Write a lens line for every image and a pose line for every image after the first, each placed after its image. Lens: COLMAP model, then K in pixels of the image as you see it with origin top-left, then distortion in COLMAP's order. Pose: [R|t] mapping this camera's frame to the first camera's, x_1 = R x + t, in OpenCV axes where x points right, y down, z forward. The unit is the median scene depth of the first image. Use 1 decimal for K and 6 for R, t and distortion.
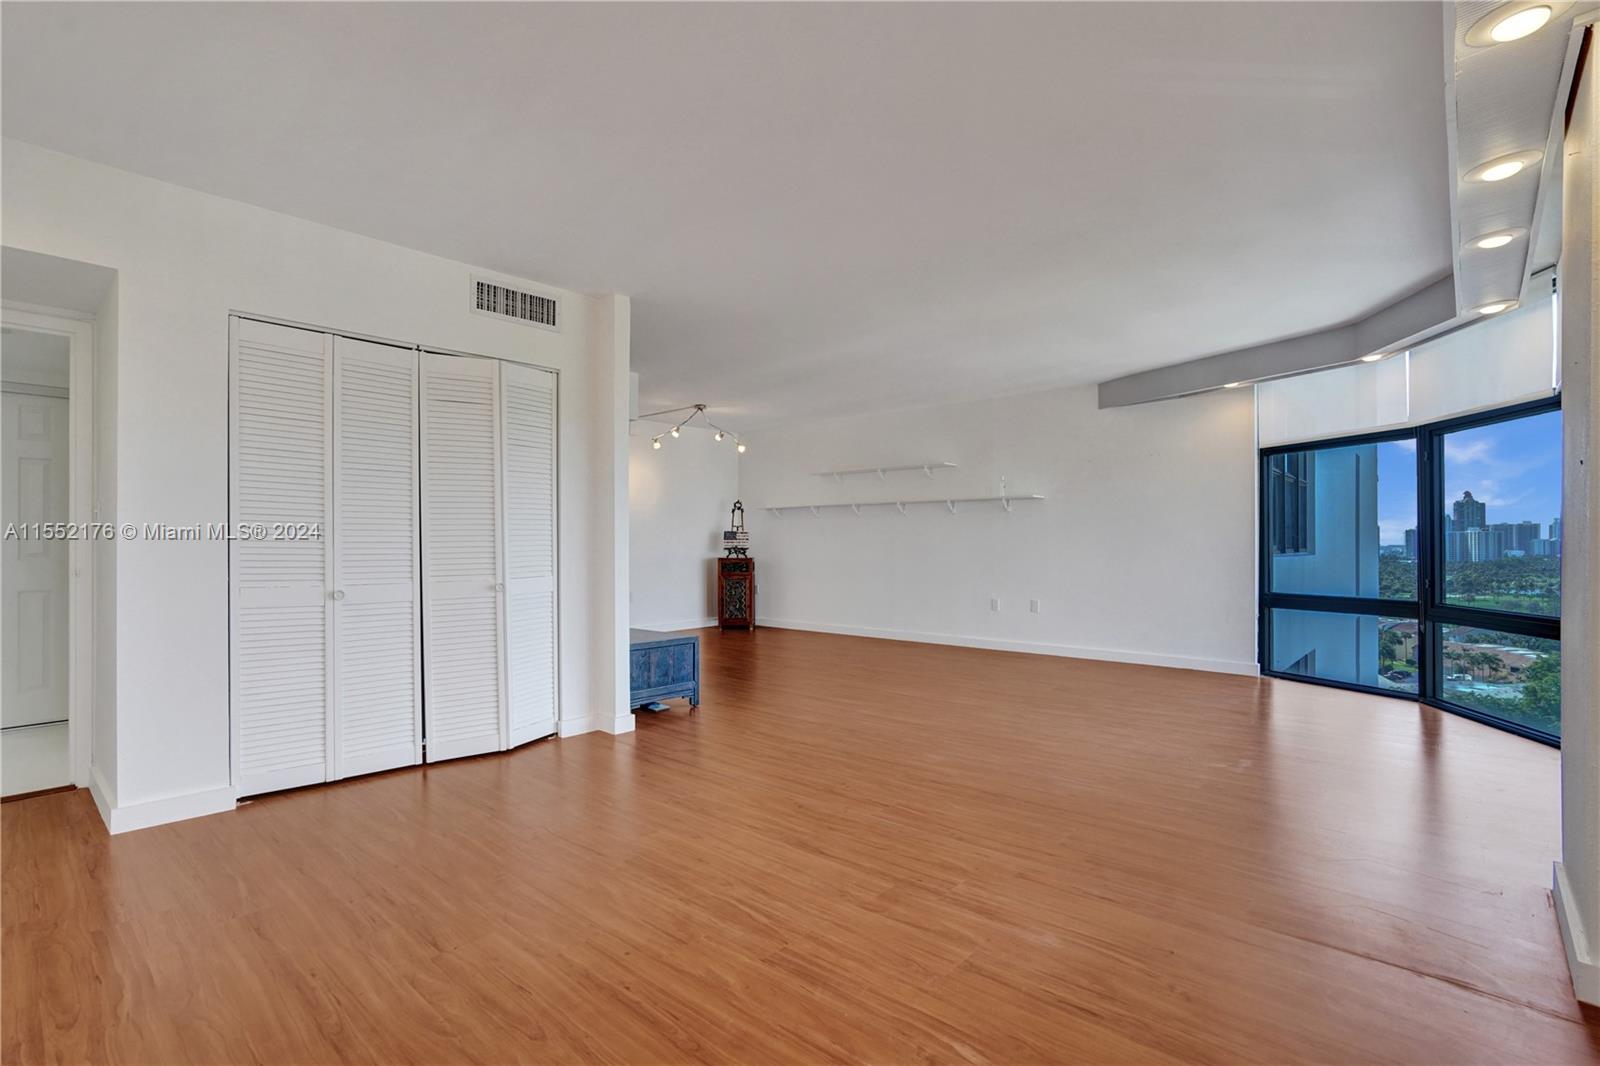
lens RADIAL K [[754.7, 0, 800.6], [0, 754.7, 537.6], [0, 0, 1]] dist [-0.045167, 0.018406]
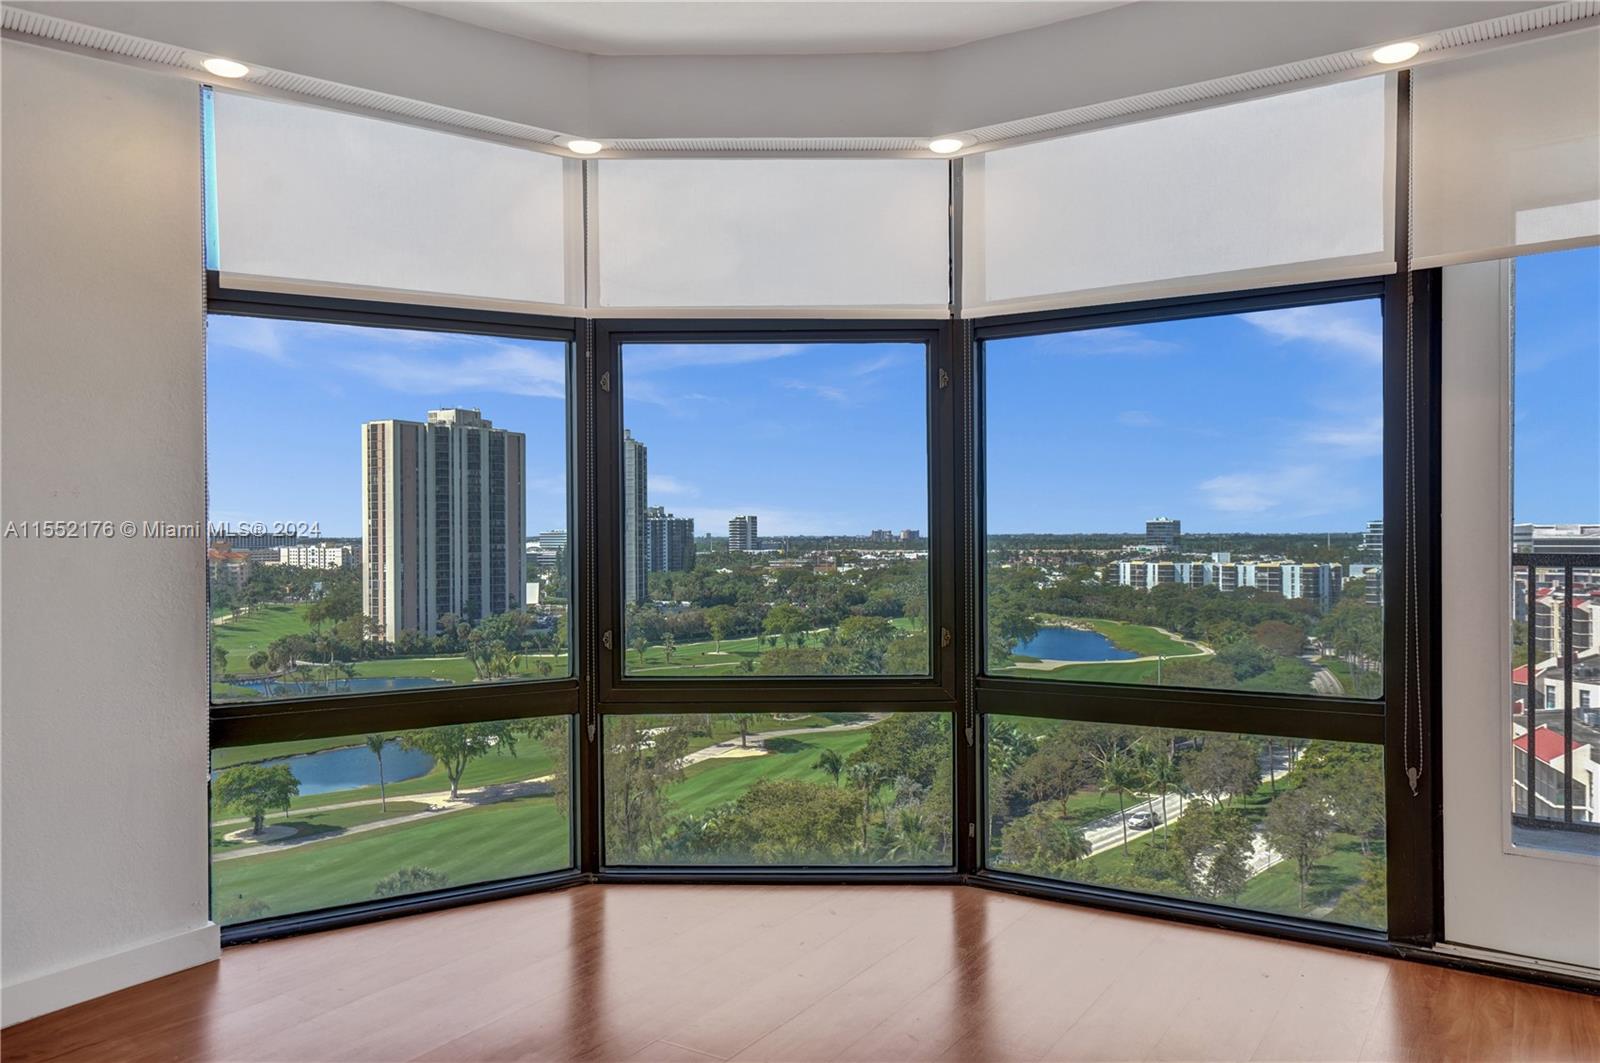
lens RADIAL K [[1180.1, 0, 800.0], [0, 1180.1, 531.5], [0, 0, 1]] dist [-0.002703, 0.037935]
pose [[-0.172326, 0.001261, 0.985039, 0.057172], [0.000468, 0.999999, -0.001198, -0.010625], [-0.985040, 0.000254, -0.172327, 1.161722]]
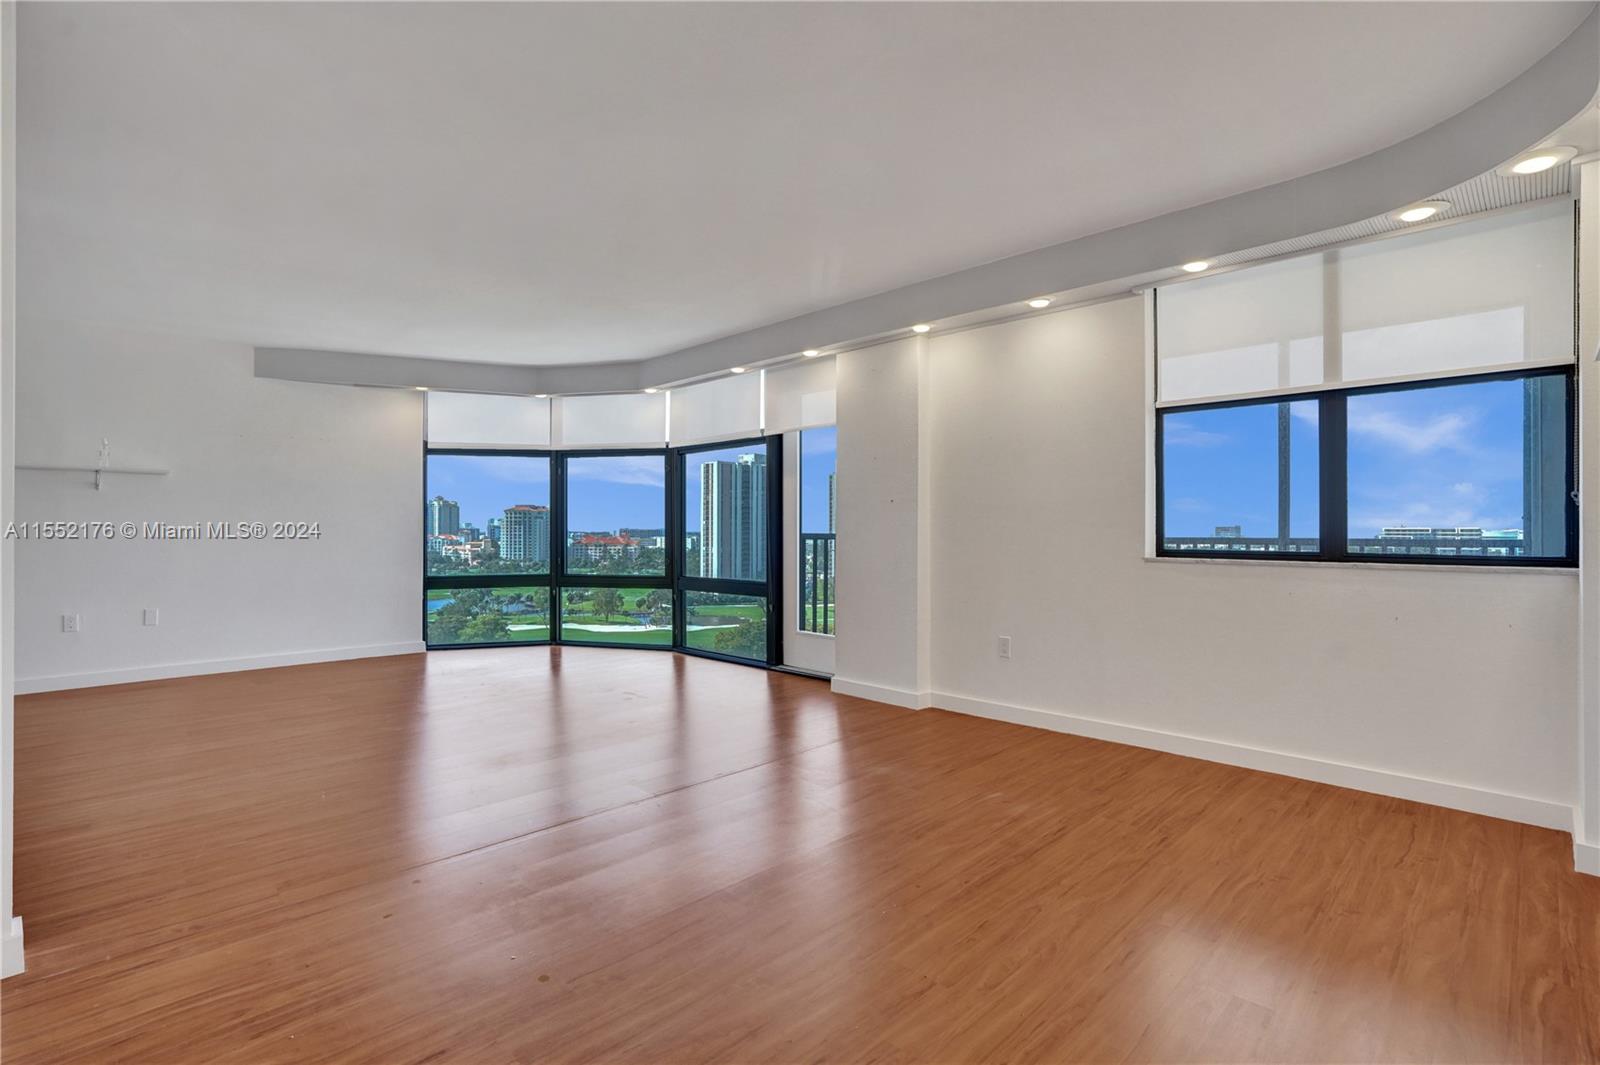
lens RADIAL K [[754.7, 0, 800.6], [0, 754.7, 537.1], [0, 0, 1]] dist [-0.045167, 0.018406]
pose [[0.055344, -0.009001, 0.998427, -0.660775], [-0.006939, 0.999932, 0.009400, -0.001495], [-0.998443, -0.007449, 0.055278, 0.523696]]
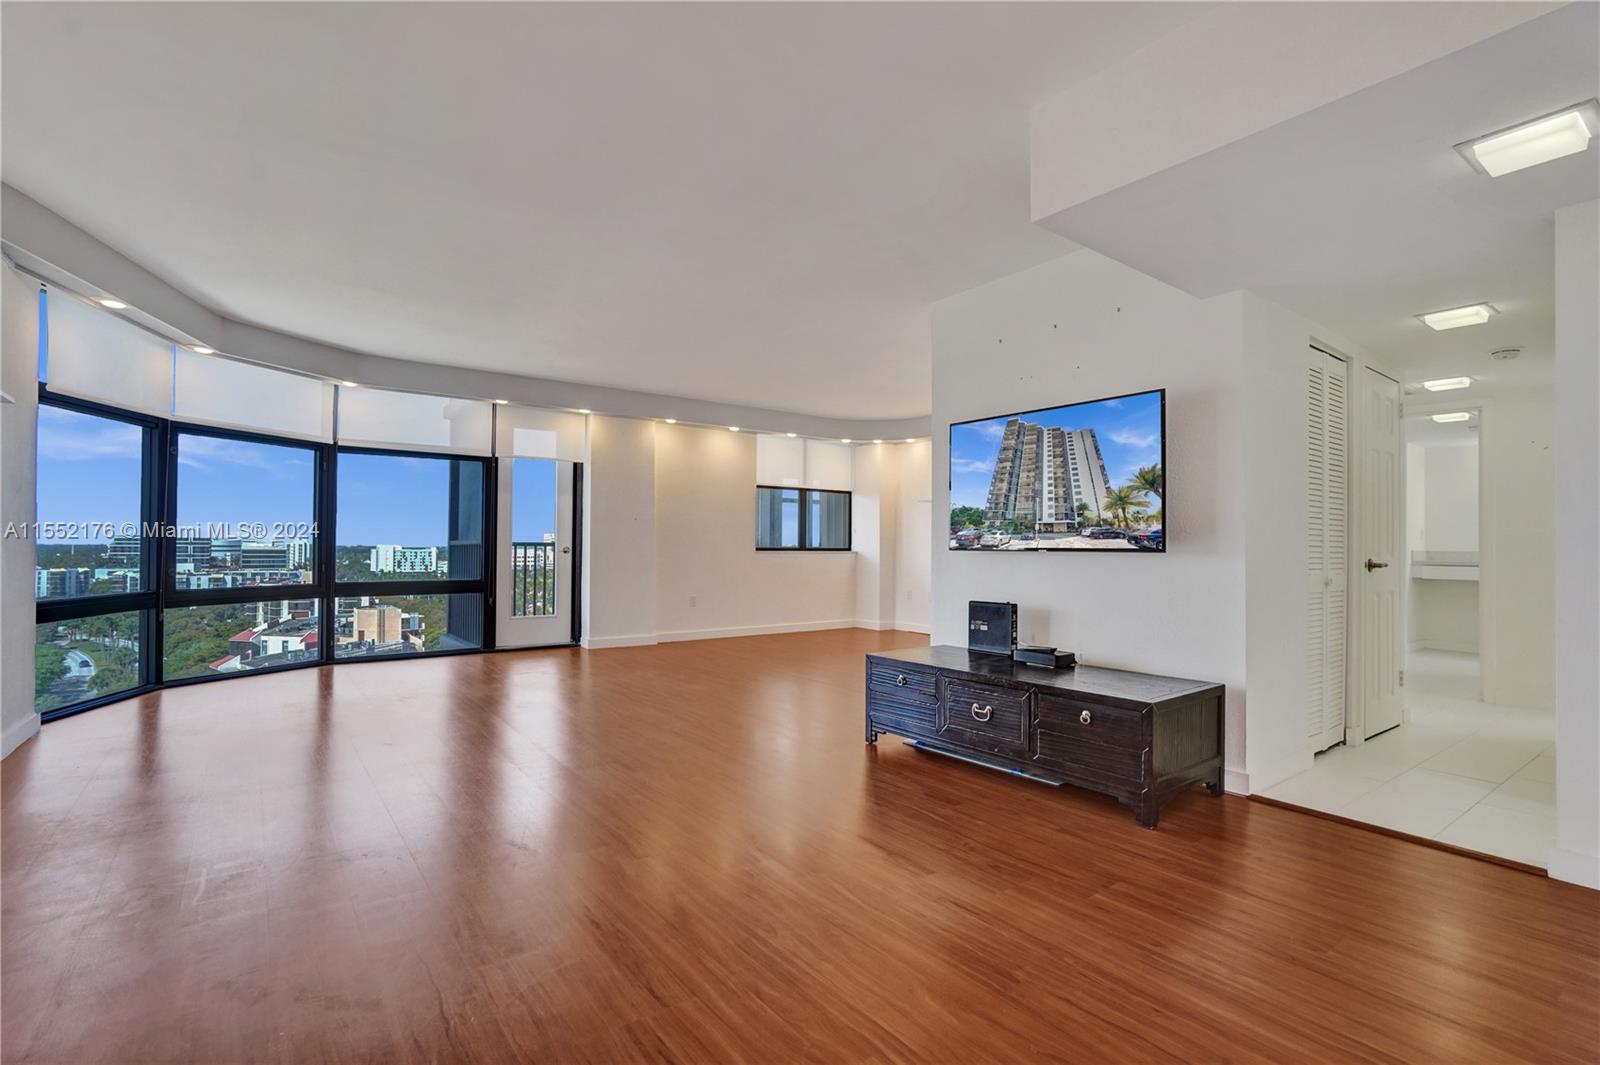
lens RADIAL K [[754.7, 0, 800.6], [0, 754.7, 537.1], [0, 0, 1]] dist [-0.045167, 0.018406]
pose [[-0.982975, -0.004281, 0.183690, -0.246940], [-0.007800, 0.999800, -0.018437, 0.027928], [-0.183574, -0.019556, -0.982811, 2.139797]]
